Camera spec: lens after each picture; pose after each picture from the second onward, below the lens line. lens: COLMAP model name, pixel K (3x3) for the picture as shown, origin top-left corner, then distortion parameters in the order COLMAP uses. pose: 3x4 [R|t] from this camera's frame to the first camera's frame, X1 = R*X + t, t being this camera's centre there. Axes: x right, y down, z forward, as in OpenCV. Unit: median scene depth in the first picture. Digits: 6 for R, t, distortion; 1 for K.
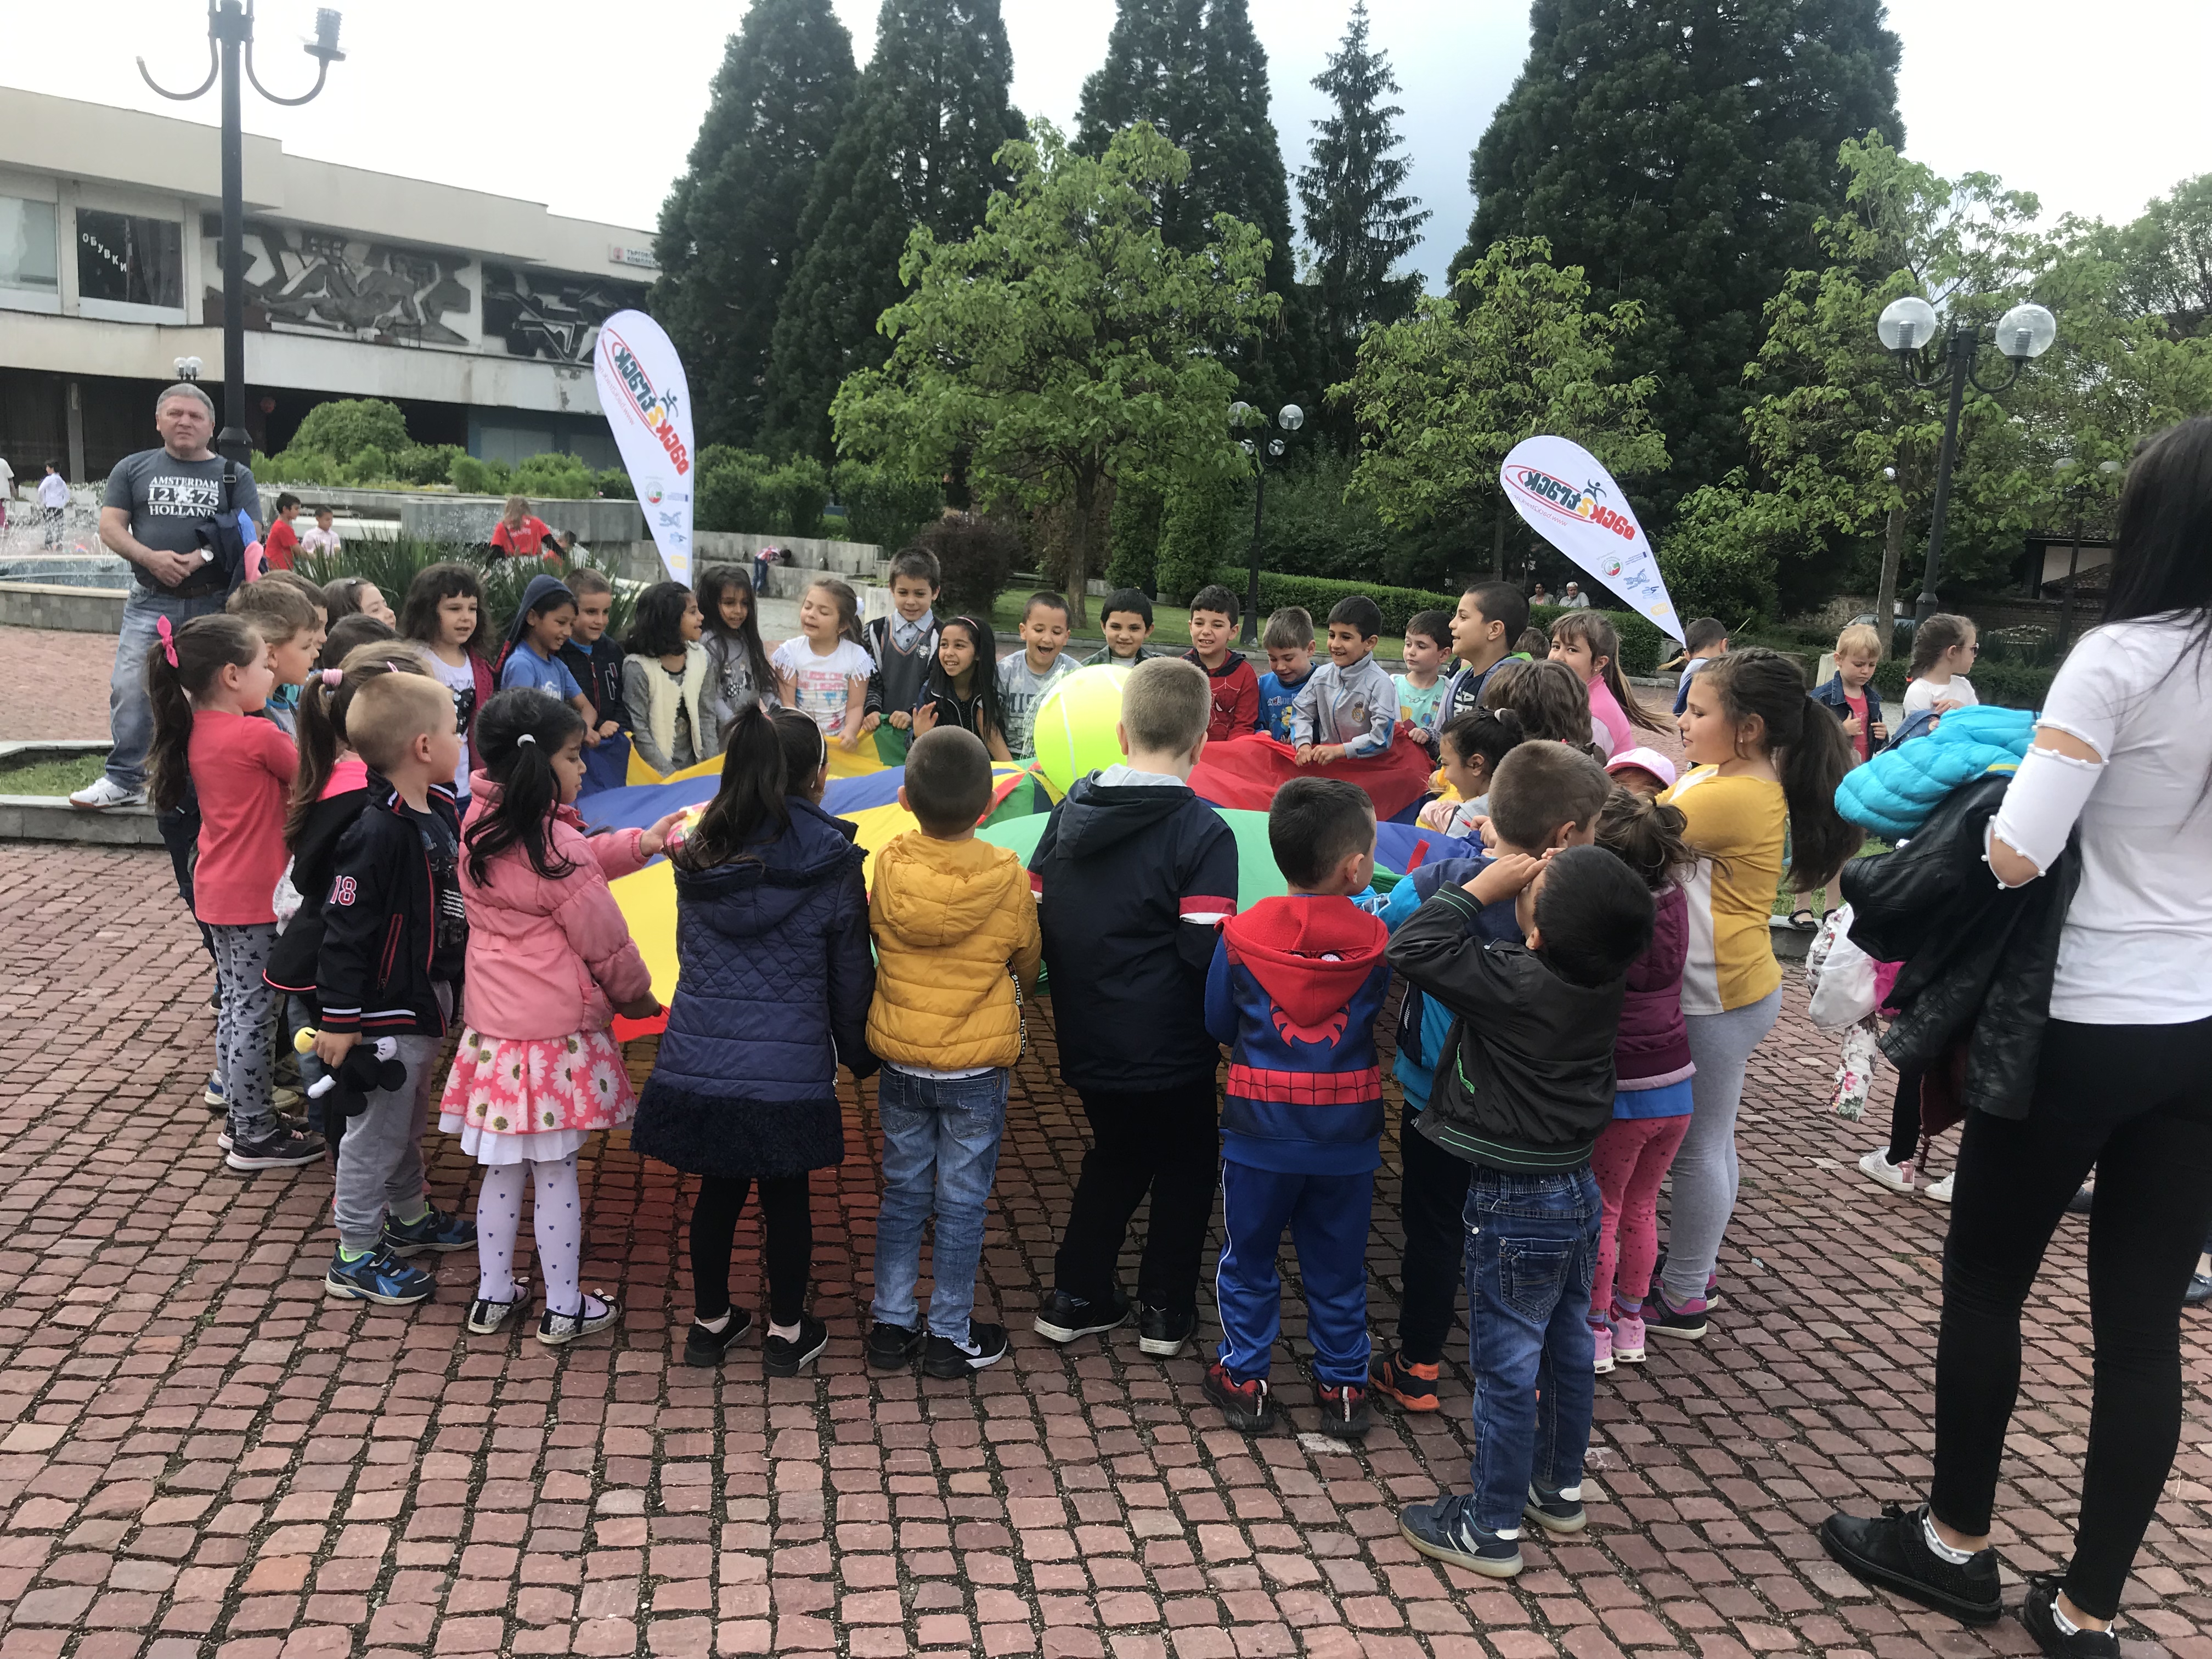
lens RADIAL K [[1844.2, 0, 1103.7], [0, 1844.2, 824.5], [0, 0, 1]] dist [0.017951, -0.013307]
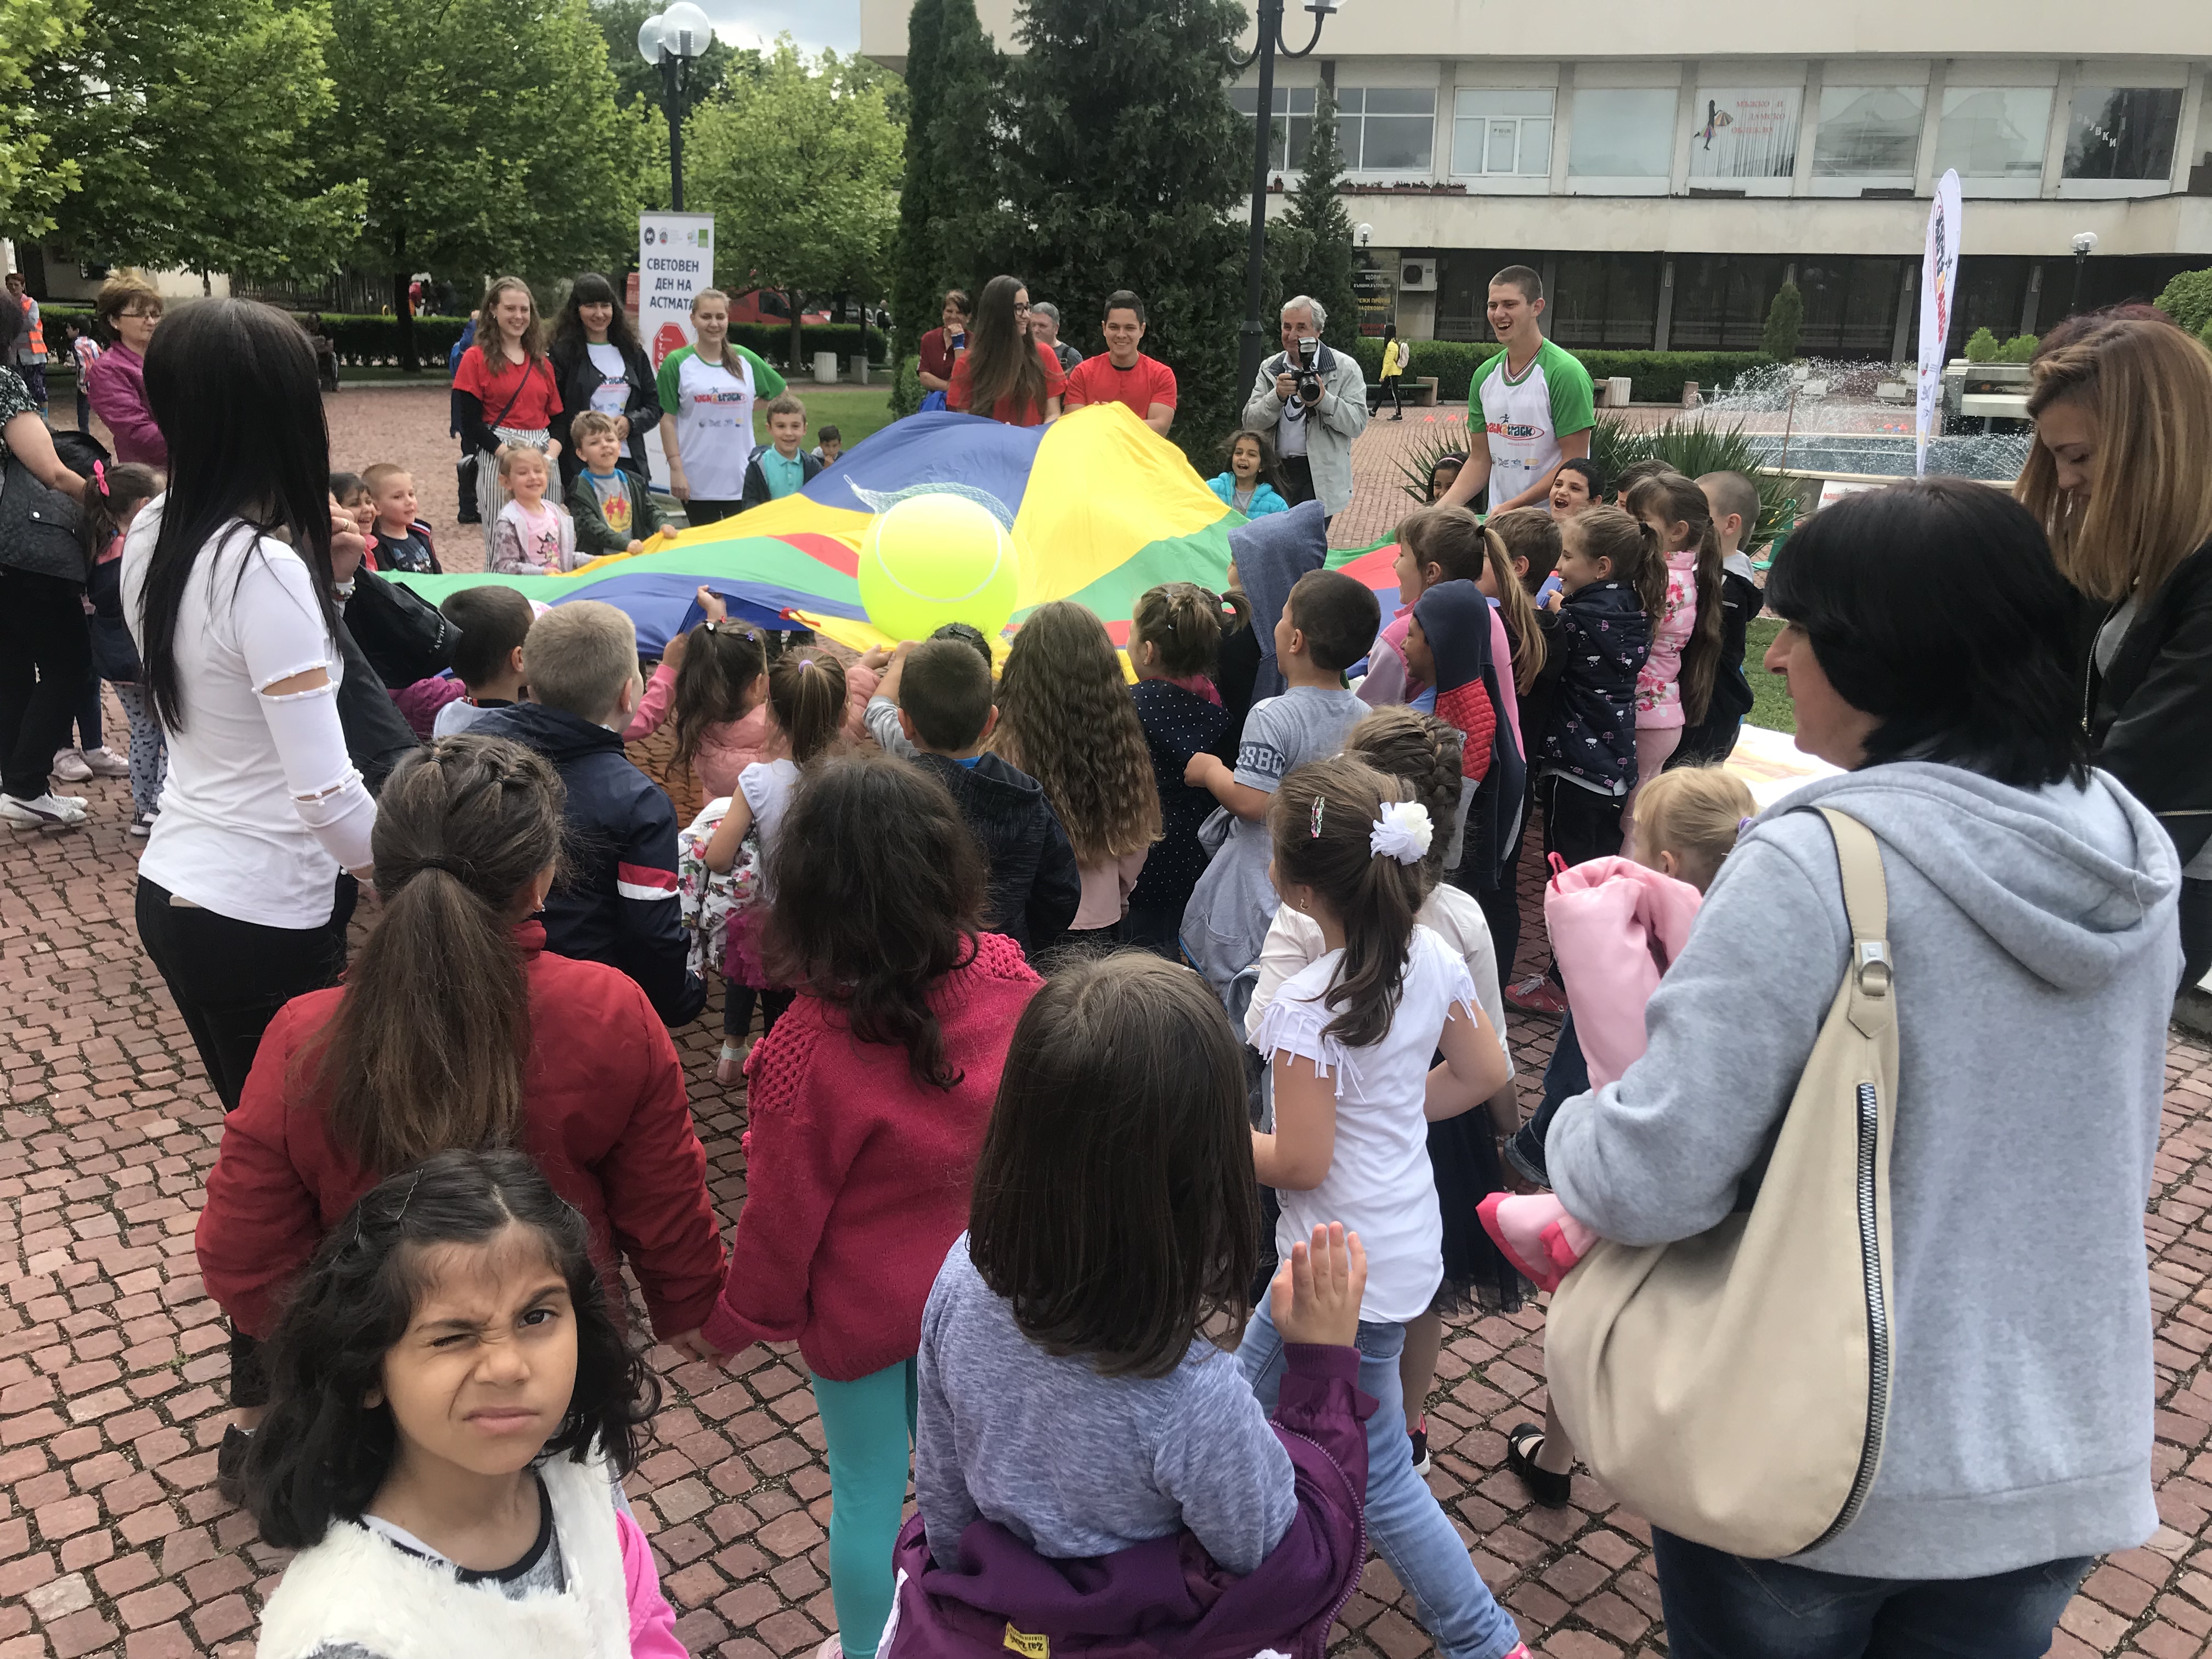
lens RADIAL K [[1840.7, 0, 1102.9], [0, 1840.7, 782.5], [0, 0, 1]] dist [0.028242, -0.011096]
pose [[0.496252, 0.173459, -0.850674, 0.114305], [-0.139702, 0.983023, 0.118949, -0.006535], [0.856865, 0.059812, 0.512059, 0.047473]]
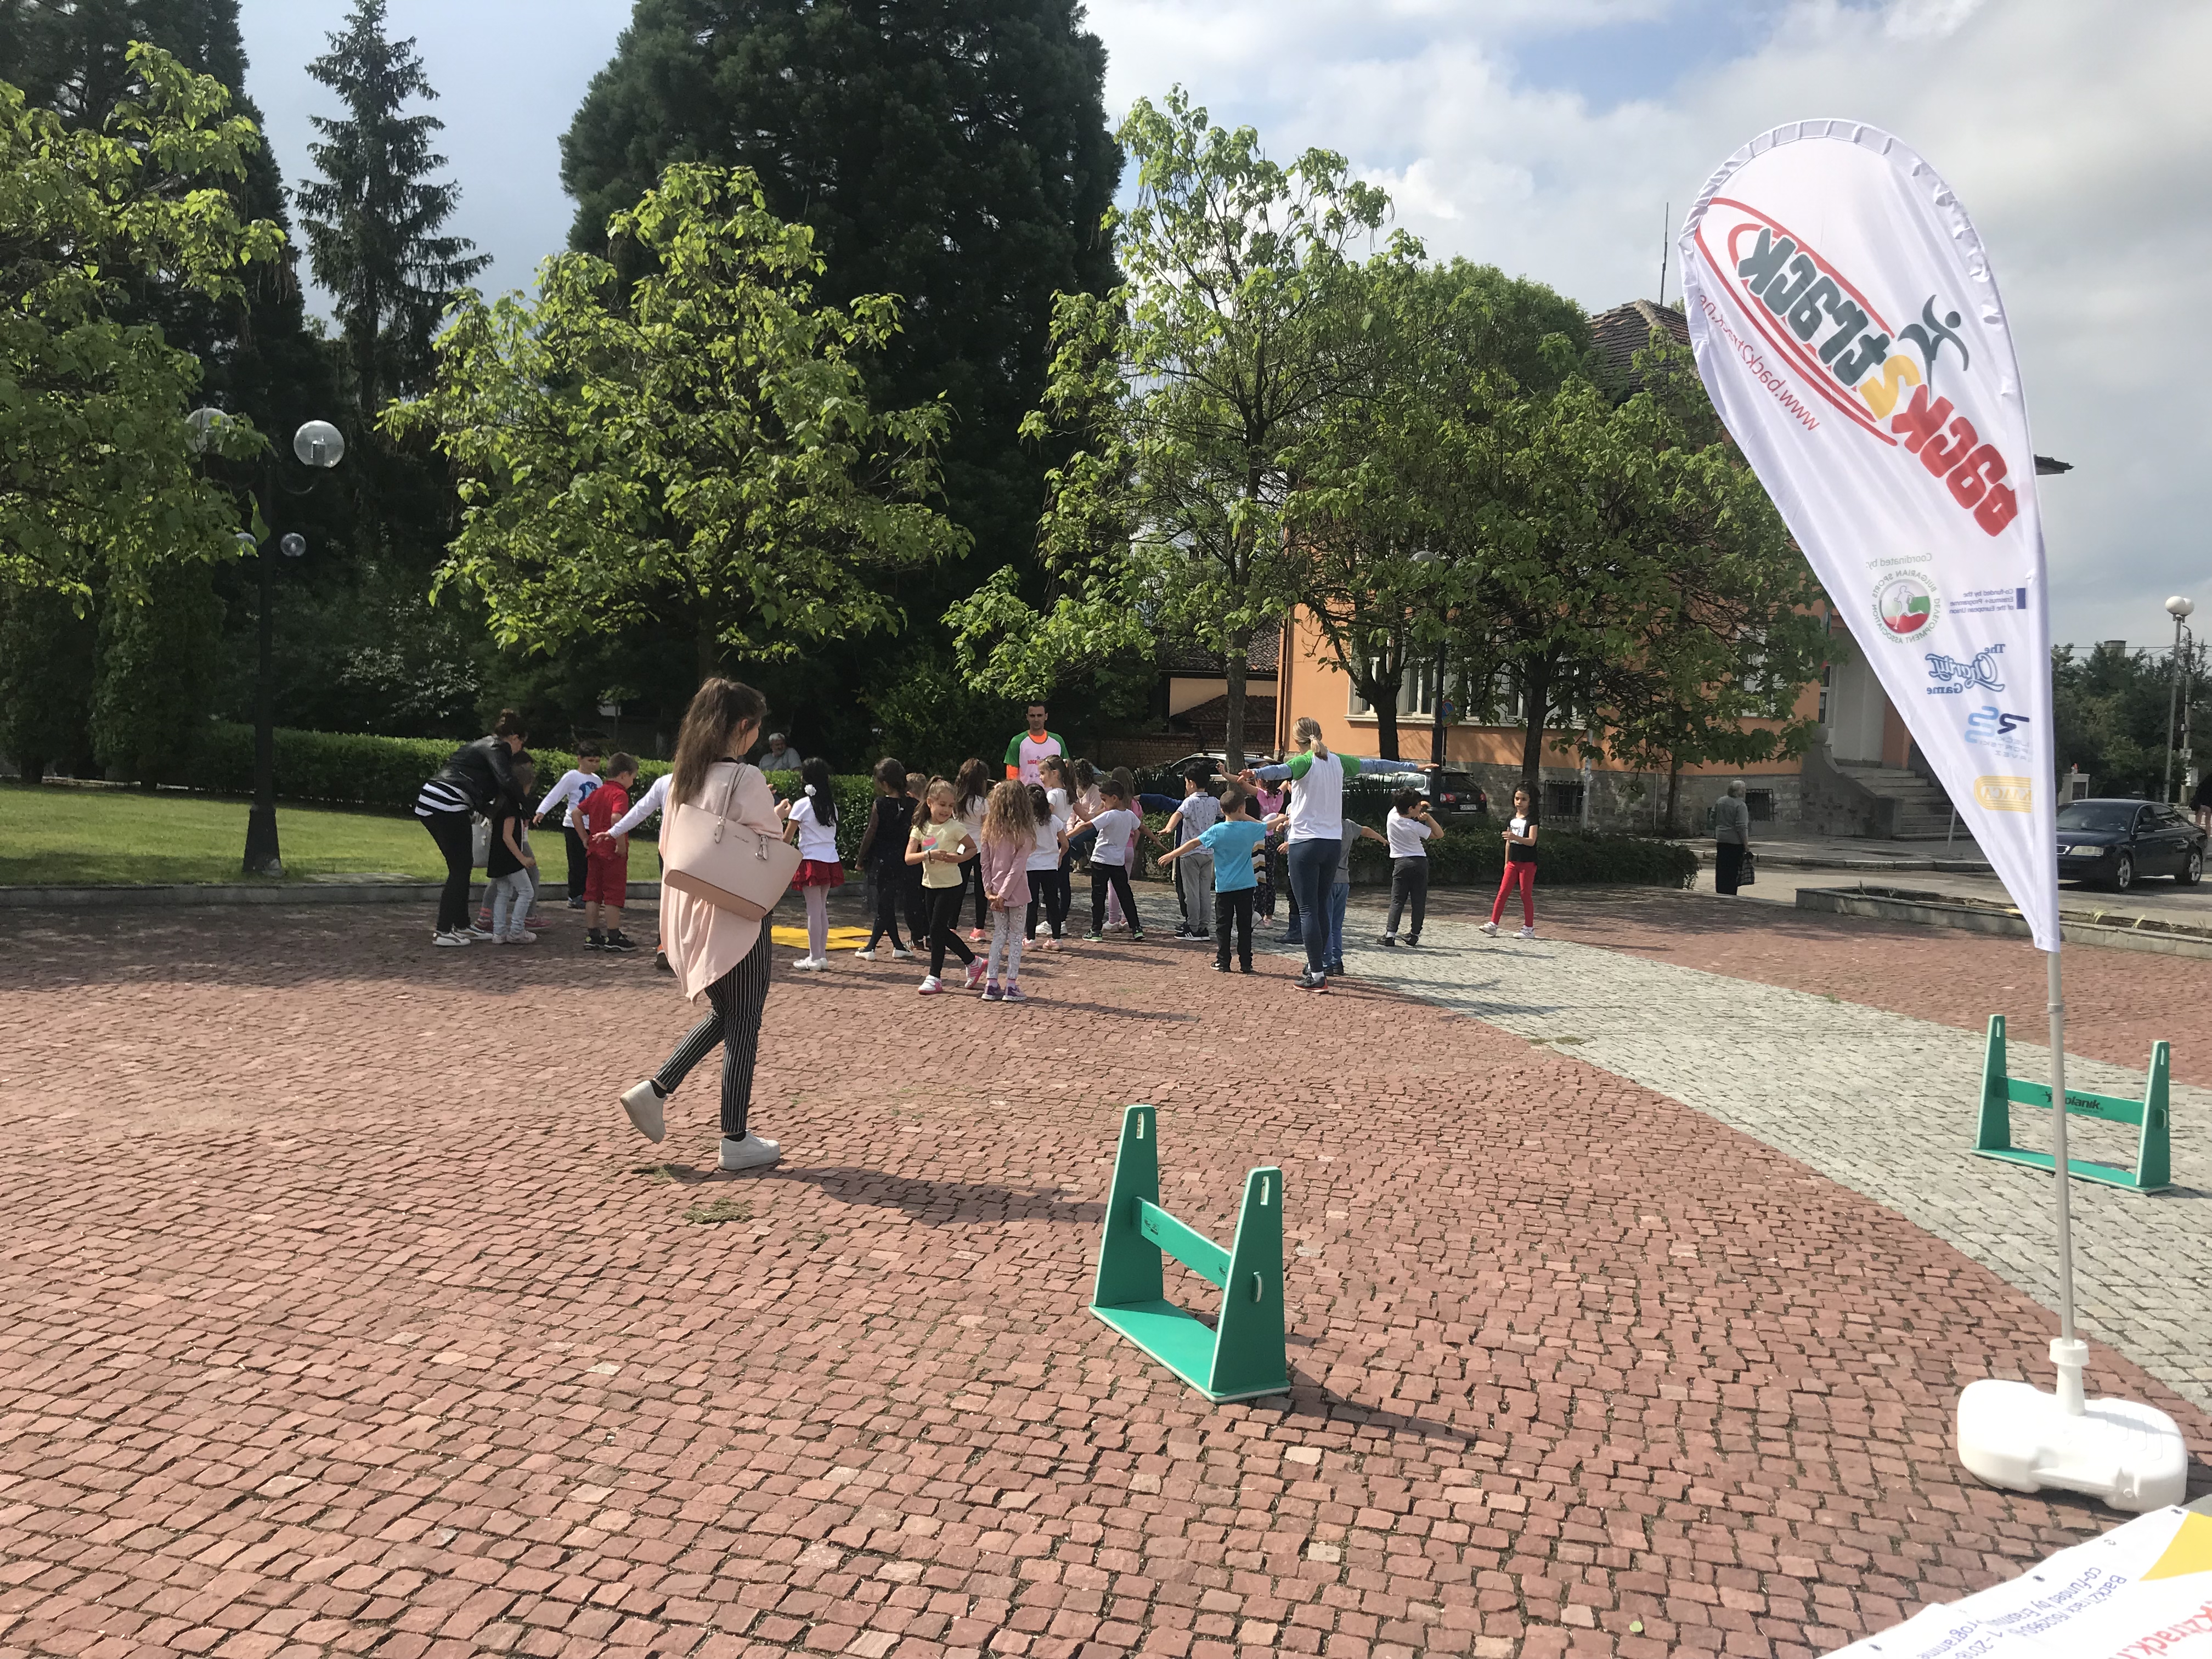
lens RADIAL K [[1828.5, 0, 1079.0], [0, 1828.5, 826.5], [0, 0, 1]] dist [0.002061, 0.069903]
pose [[0.881305, -0.056316, 0.469179, 0.022409], [0.091499, 0.994420, -0.052511, -0.035076], [-0.463604, 0.089208, 0.881540, 0.245225]]
